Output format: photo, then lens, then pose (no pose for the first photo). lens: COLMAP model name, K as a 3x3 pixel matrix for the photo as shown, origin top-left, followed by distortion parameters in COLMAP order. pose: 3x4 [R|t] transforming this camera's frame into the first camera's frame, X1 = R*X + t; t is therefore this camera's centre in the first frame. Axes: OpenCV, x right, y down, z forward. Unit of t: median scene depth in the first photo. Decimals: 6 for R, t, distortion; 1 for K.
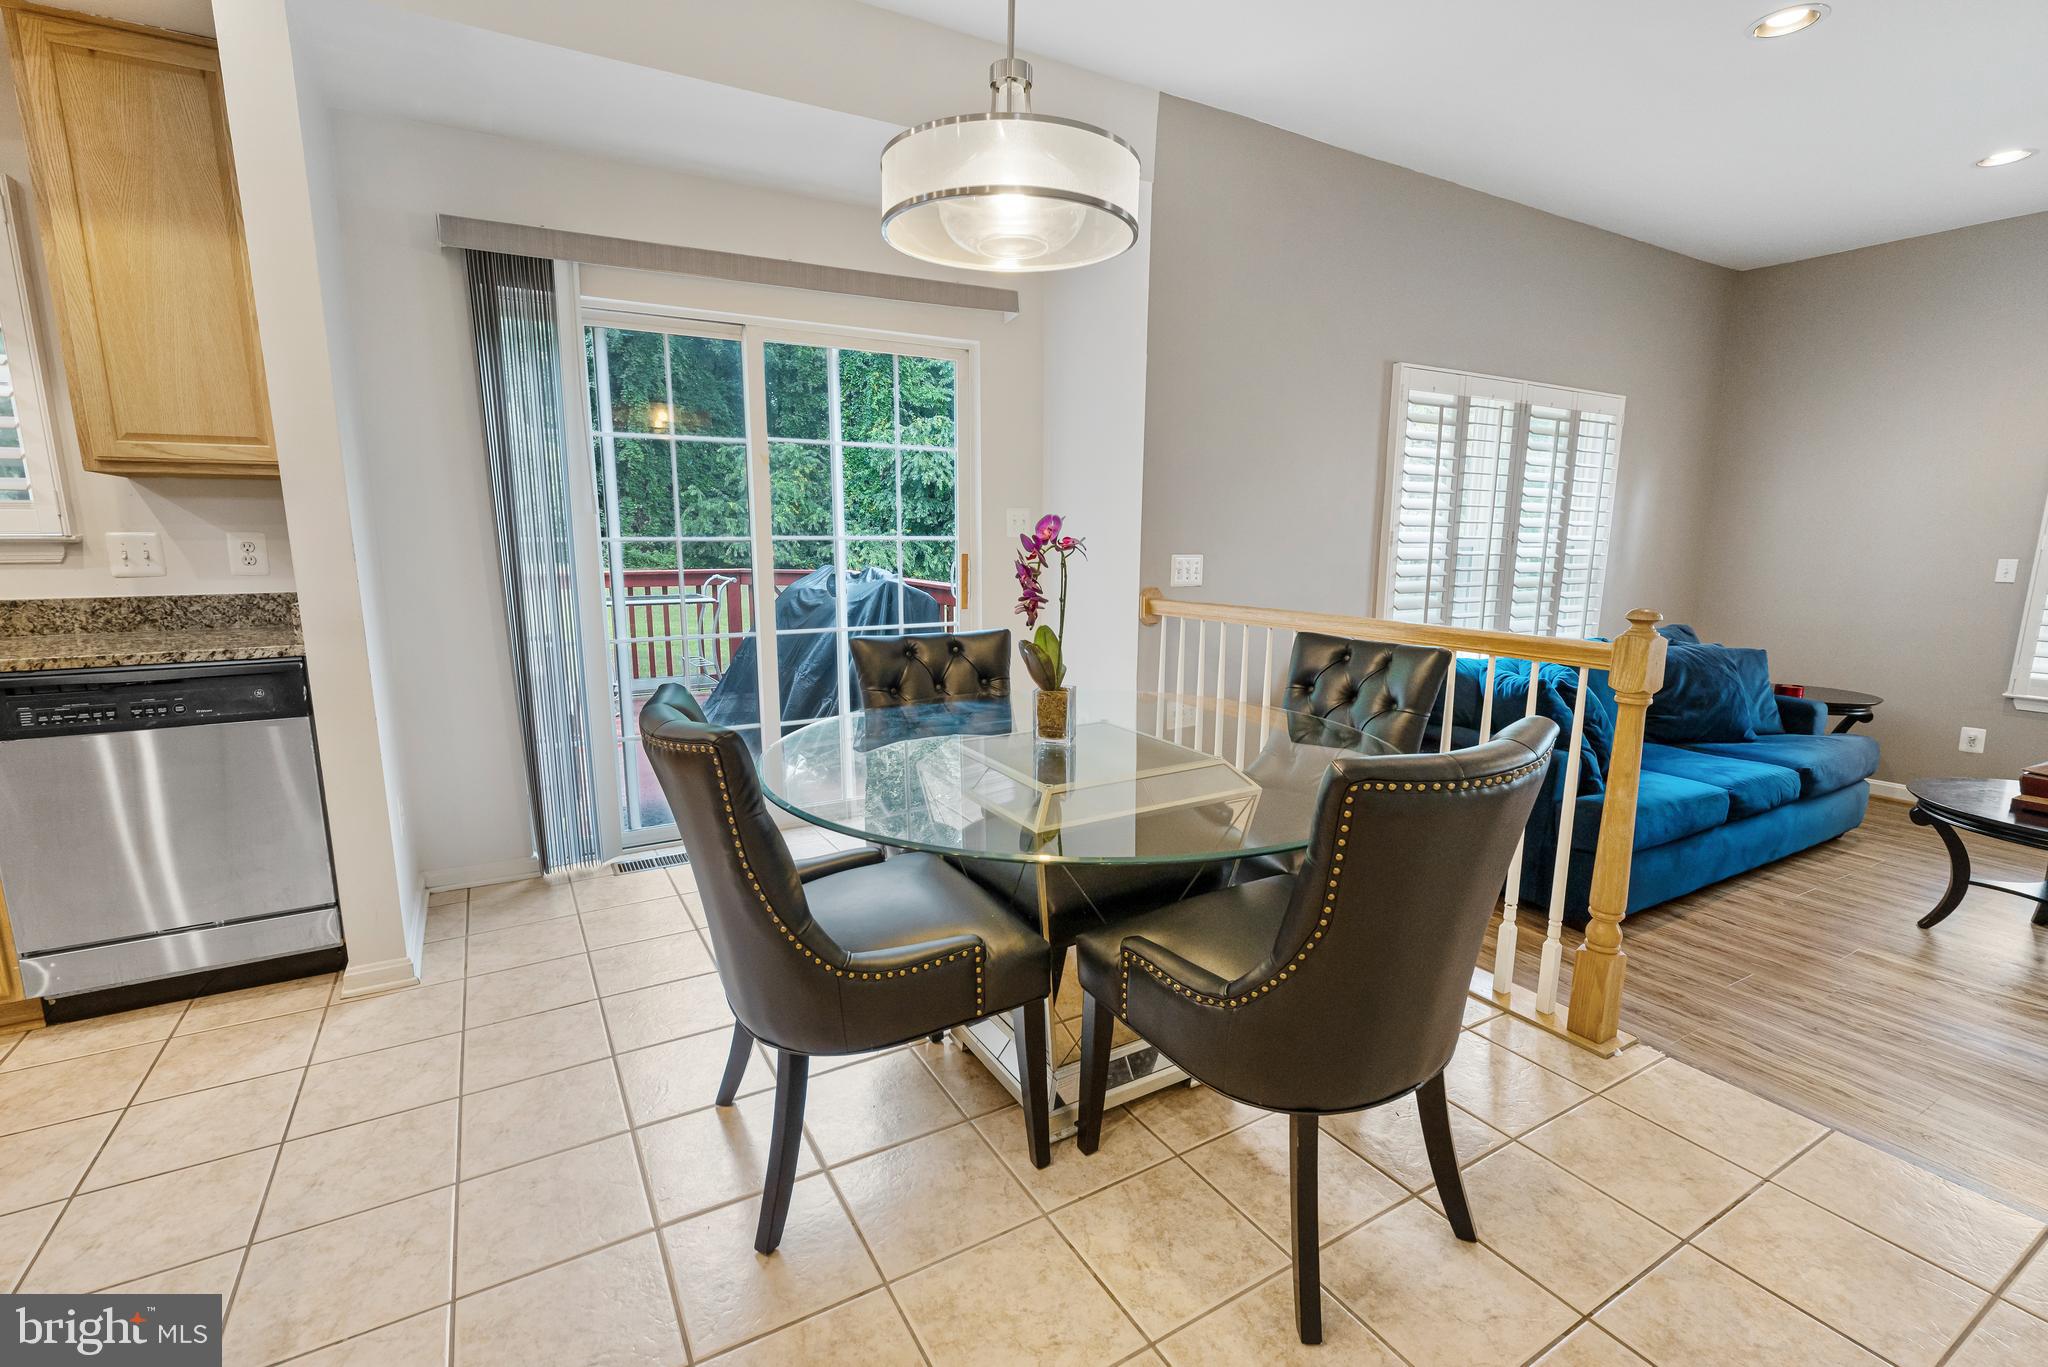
lens RADIAL K [[912.9, 0, 1021.0], [0, 912.9, 704.8], [0, 0, 1]] dist [-0.003484, -0.000639]
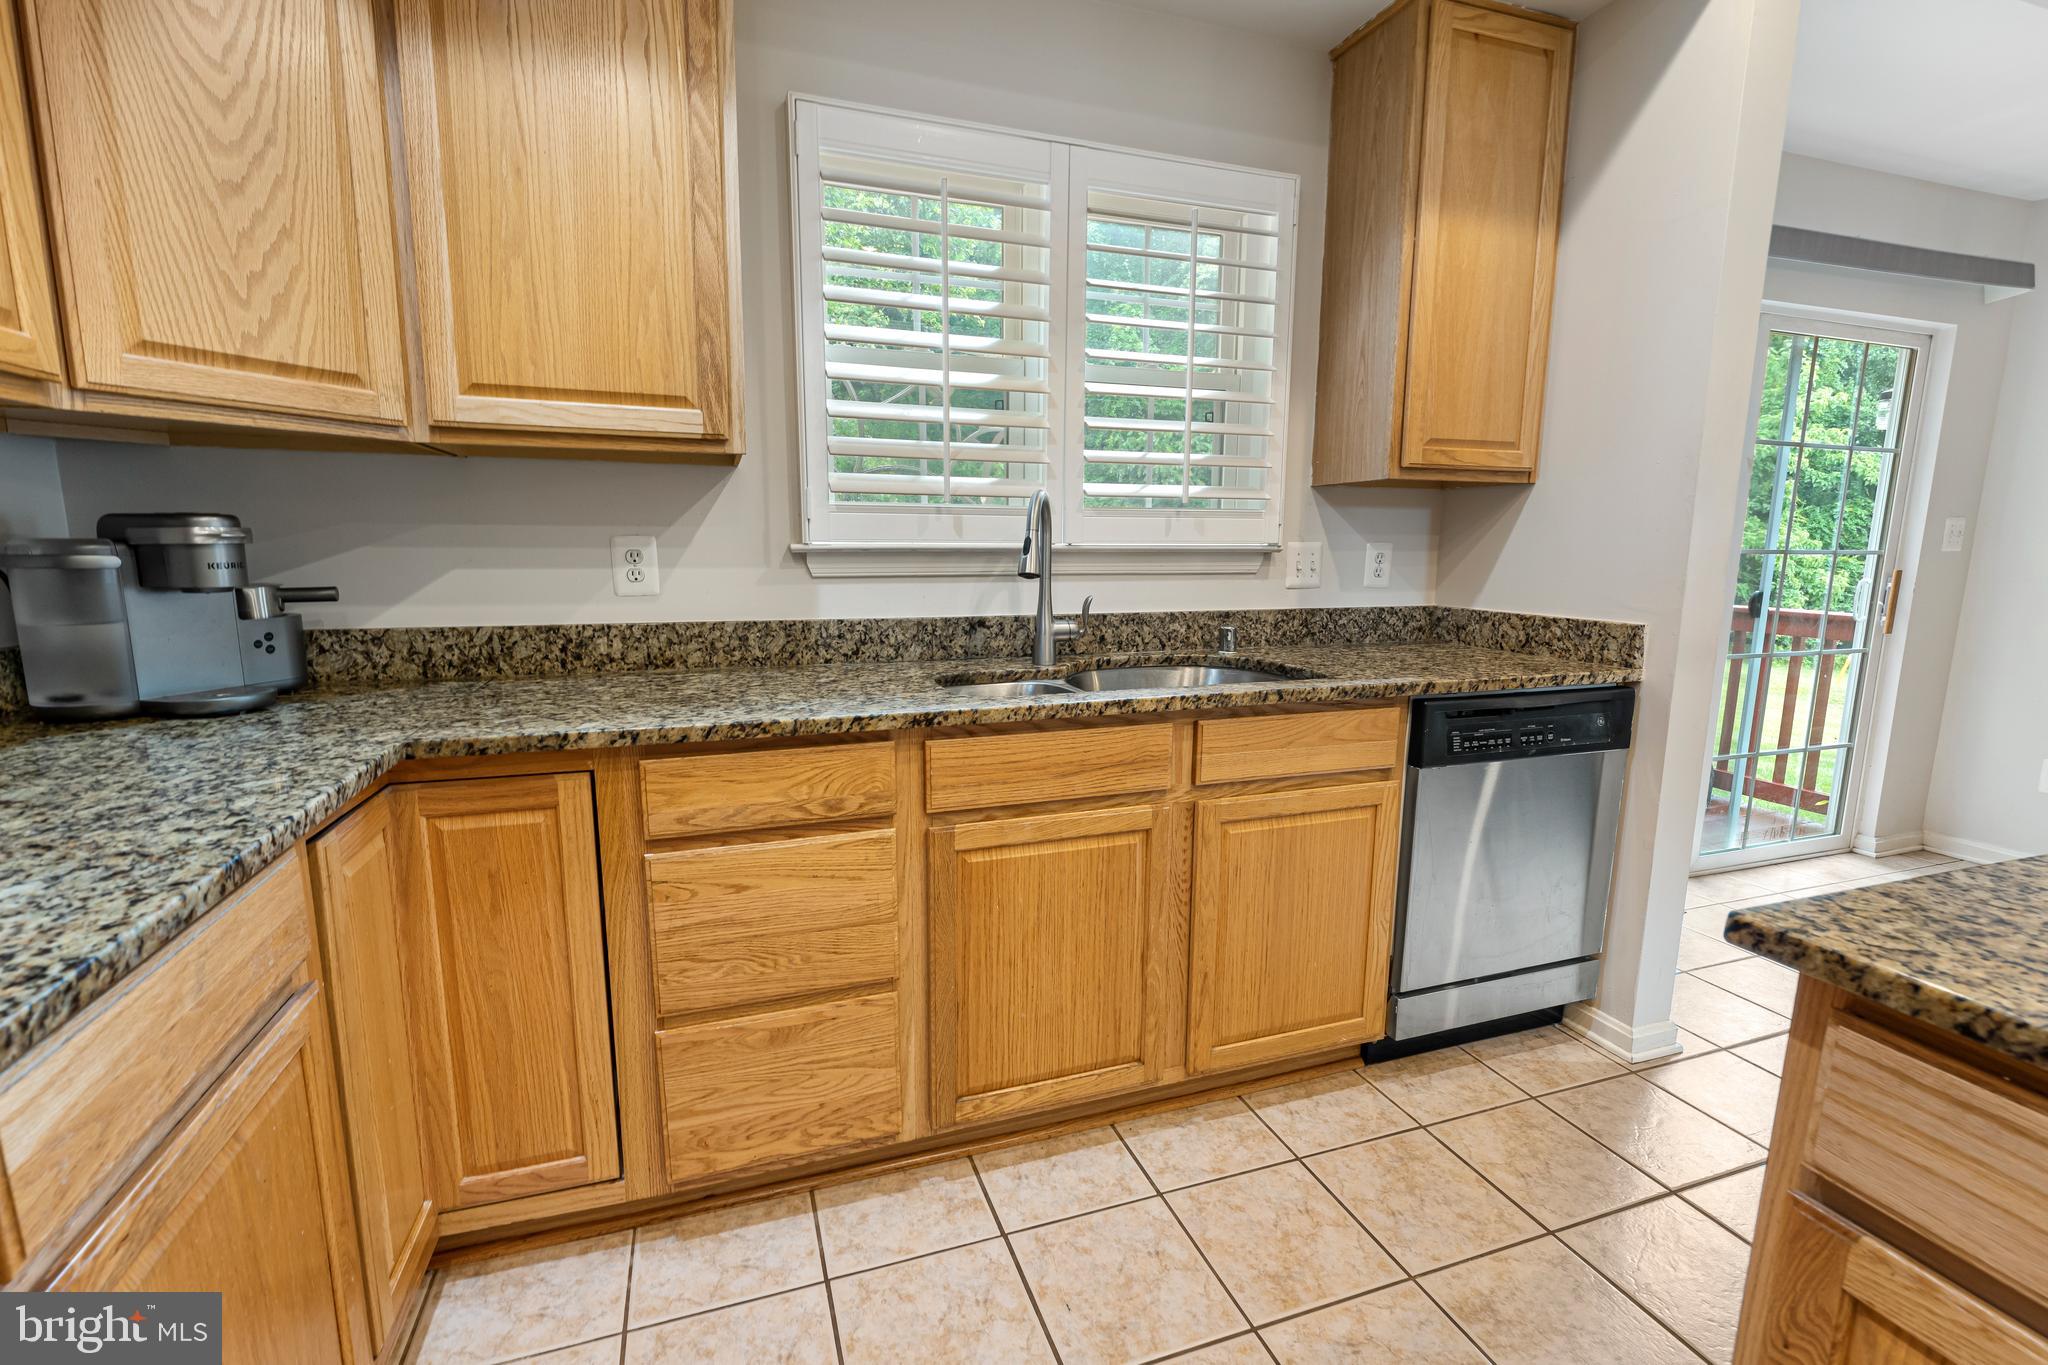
lens RADIAL K [[915.2, 0, 1024.0], [0, 915.2, 682.5], [0, 0, 1]] dist [0.003444, 0.000413]
pose [[0.982877, 0.034028, -0.181091, -1.090956], [-0.039484, 0.998866, -0.026606, -0.003823], [0.179981, 0.033300, 0.983106, -0.000945]]
